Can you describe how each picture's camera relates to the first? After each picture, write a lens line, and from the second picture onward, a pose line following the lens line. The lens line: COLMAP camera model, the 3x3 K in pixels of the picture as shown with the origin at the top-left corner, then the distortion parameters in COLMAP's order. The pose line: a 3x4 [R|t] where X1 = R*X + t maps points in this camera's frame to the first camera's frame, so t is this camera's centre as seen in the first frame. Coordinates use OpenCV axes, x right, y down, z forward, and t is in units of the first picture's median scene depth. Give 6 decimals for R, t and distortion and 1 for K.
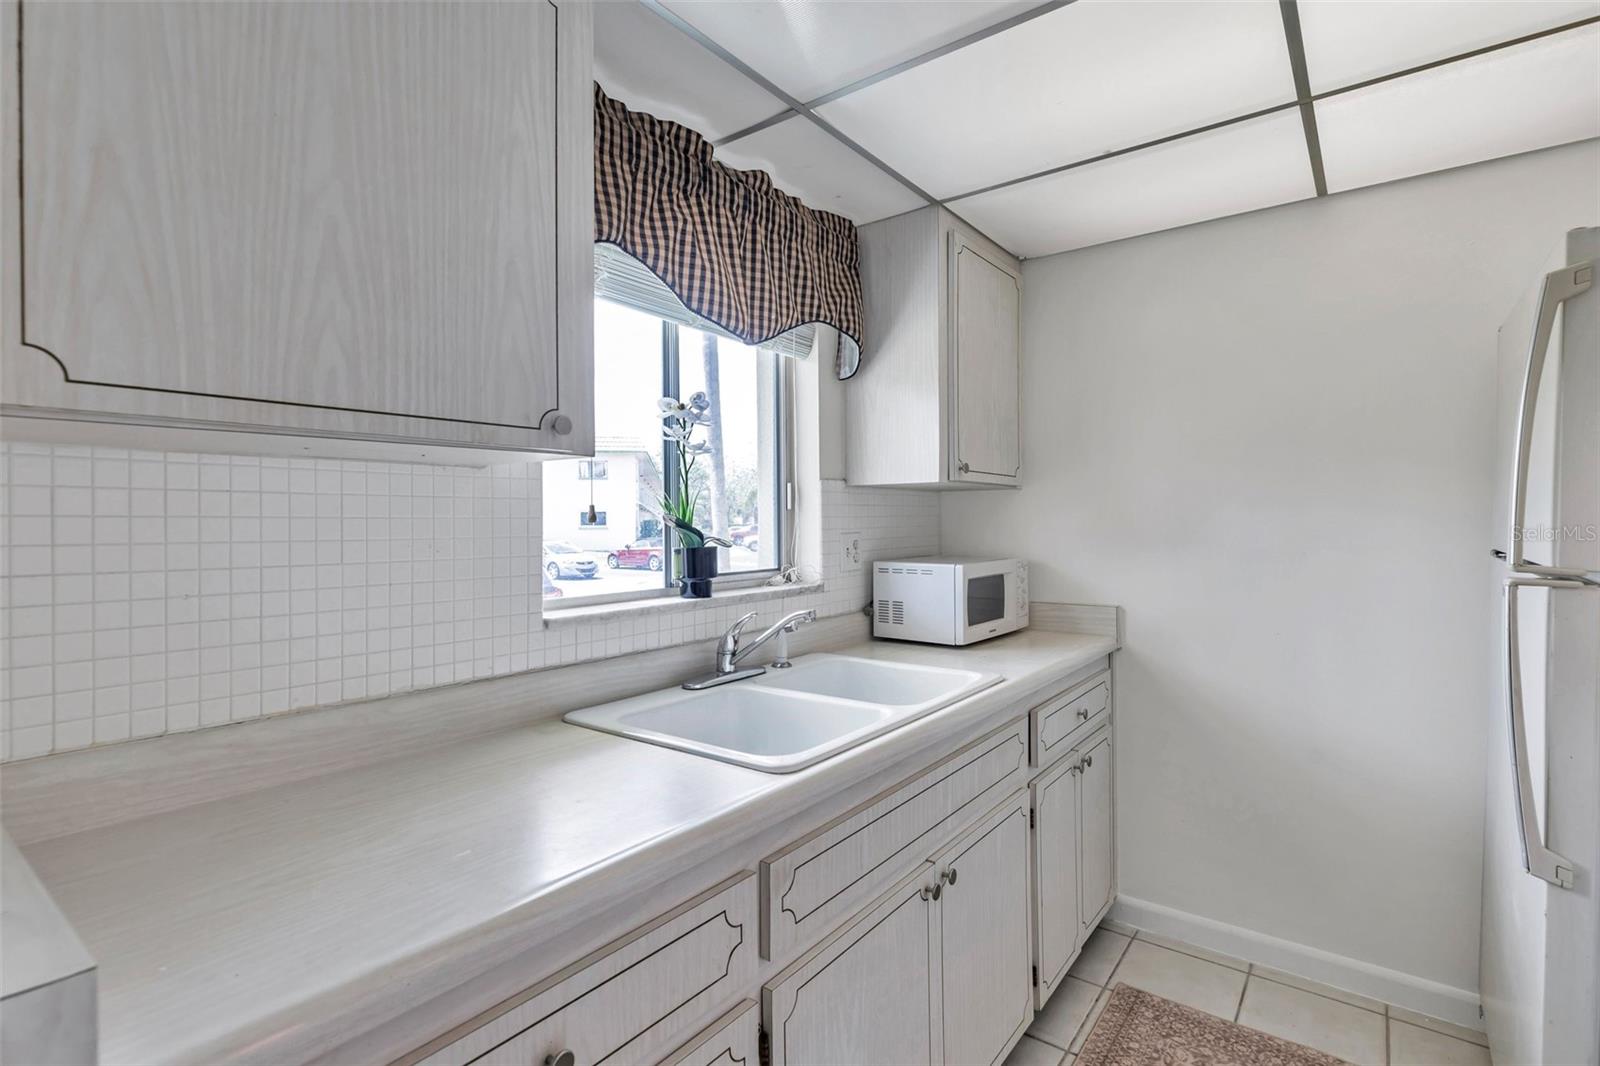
lens RADIAL K [[760.6, 0, 801.6], [0, 760.6, 527.8], [0, 0, 1]] dist [-0.003325, 0.000332]
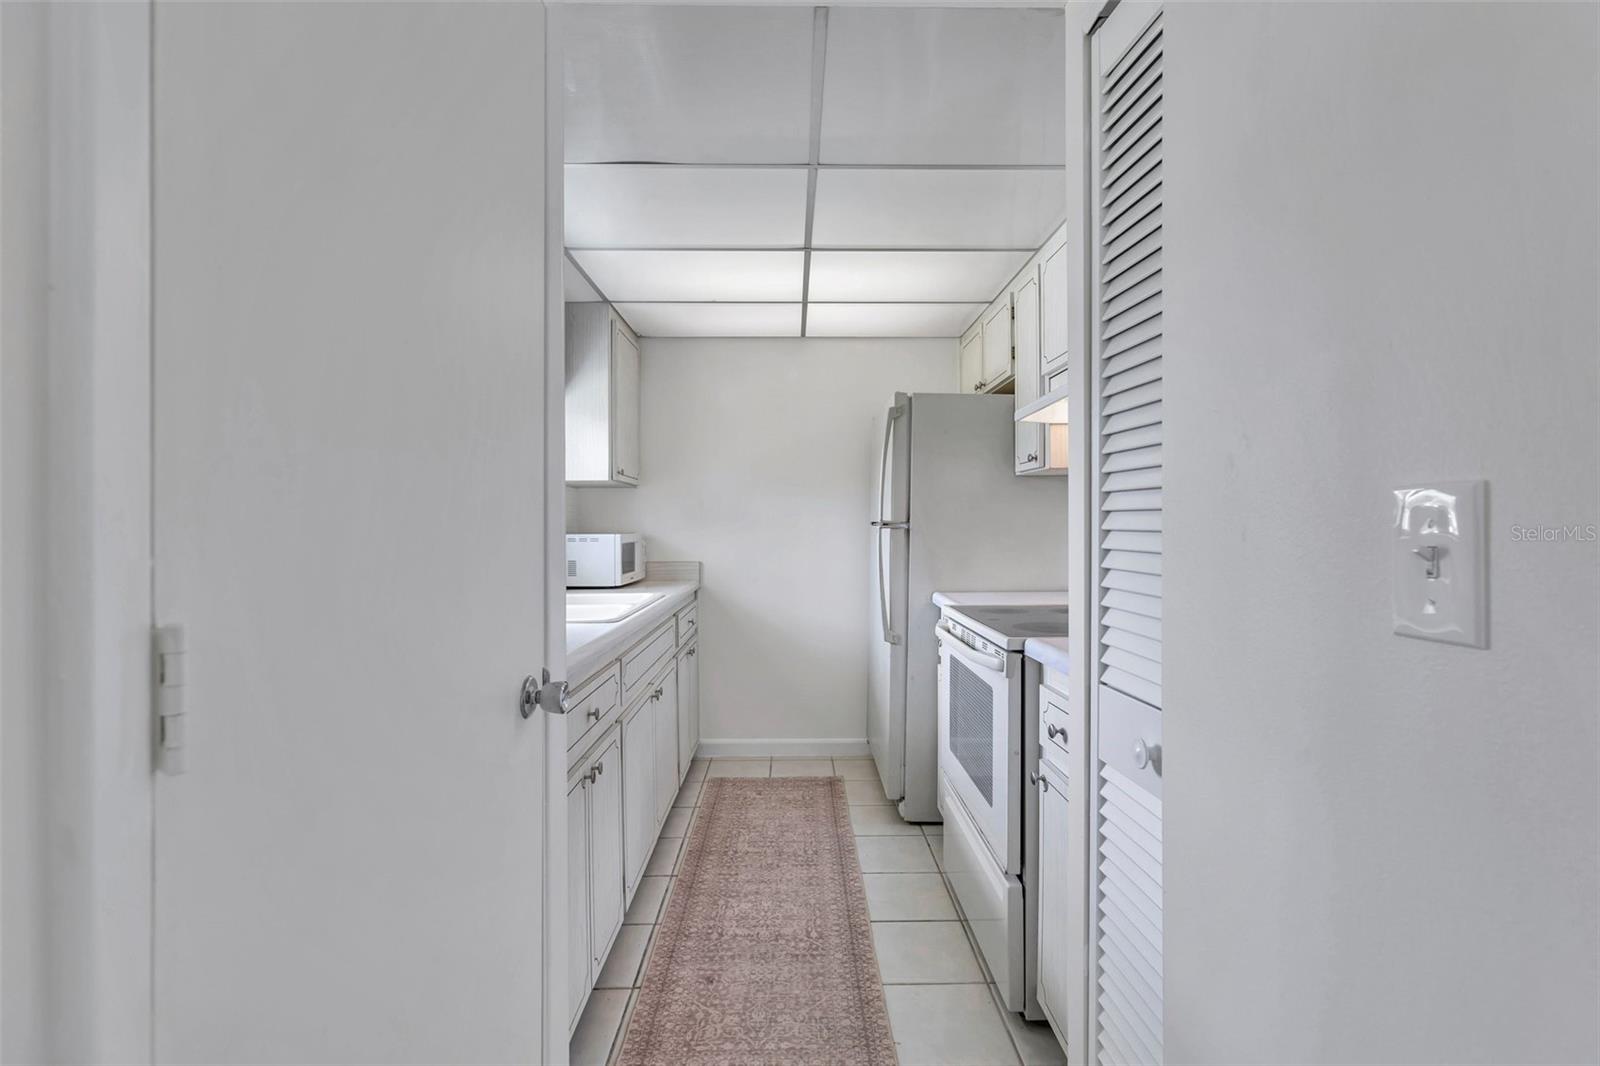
lens RADIAL K [[760.6, 0, 801.6], [0, 760.6, 527.8], [0, 0, 1]] dist [-0.003325, 0.000332]
pose [[0.790184, 0.002784, 0.612864, -0.467511], [0.002725, 0.999964, -0.008057, 0.051027], [-0.612864, 0.008037, 0.790148, -0.478930]]
